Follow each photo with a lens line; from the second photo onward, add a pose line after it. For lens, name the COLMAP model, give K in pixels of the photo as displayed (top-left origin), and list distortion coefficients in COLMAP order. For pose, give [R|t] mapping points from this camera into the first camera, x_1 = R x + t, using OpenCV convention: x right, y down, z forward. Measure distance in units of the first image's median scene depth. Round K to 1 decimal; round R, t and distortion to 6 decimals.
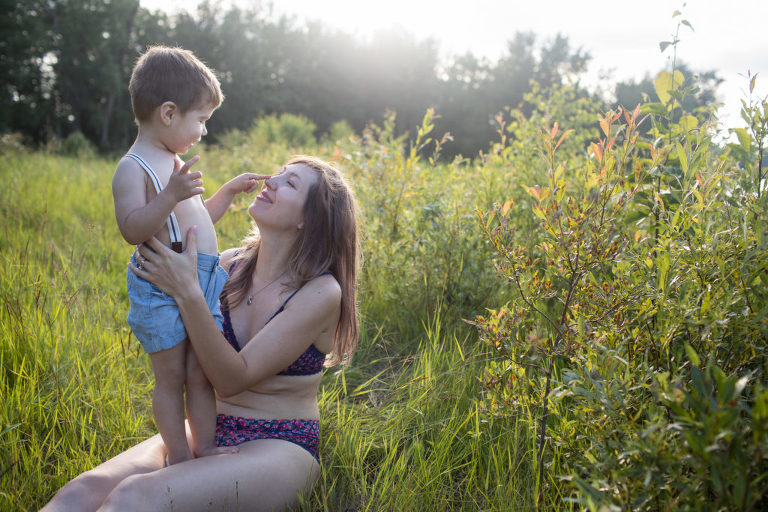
lens RADIAL K [[744.1, 0, 384.0], [0, 744.1, 256.0], [0, 0, 1]] dist [-0.097778, 0.161558]
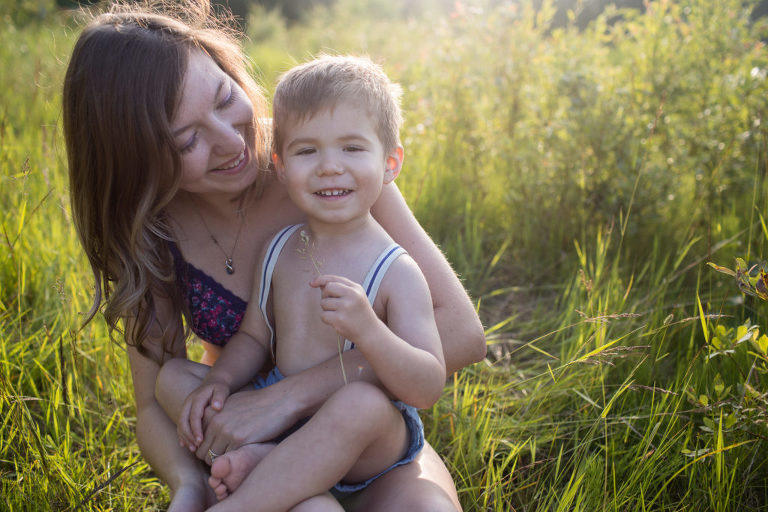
lens RADIAL K [[744.1, 0, 384.0], [0, 744.1, 256.0], [0, 0, 1]] dist [-0.097778, 0.161558]
pose [[0.993699, 0.035123, -0.106437, -0.036606], [-0.018588, 0.988124, 0.152529, 0.001510], [0.110531, -0.149589, 0.982551, 0.239148]]
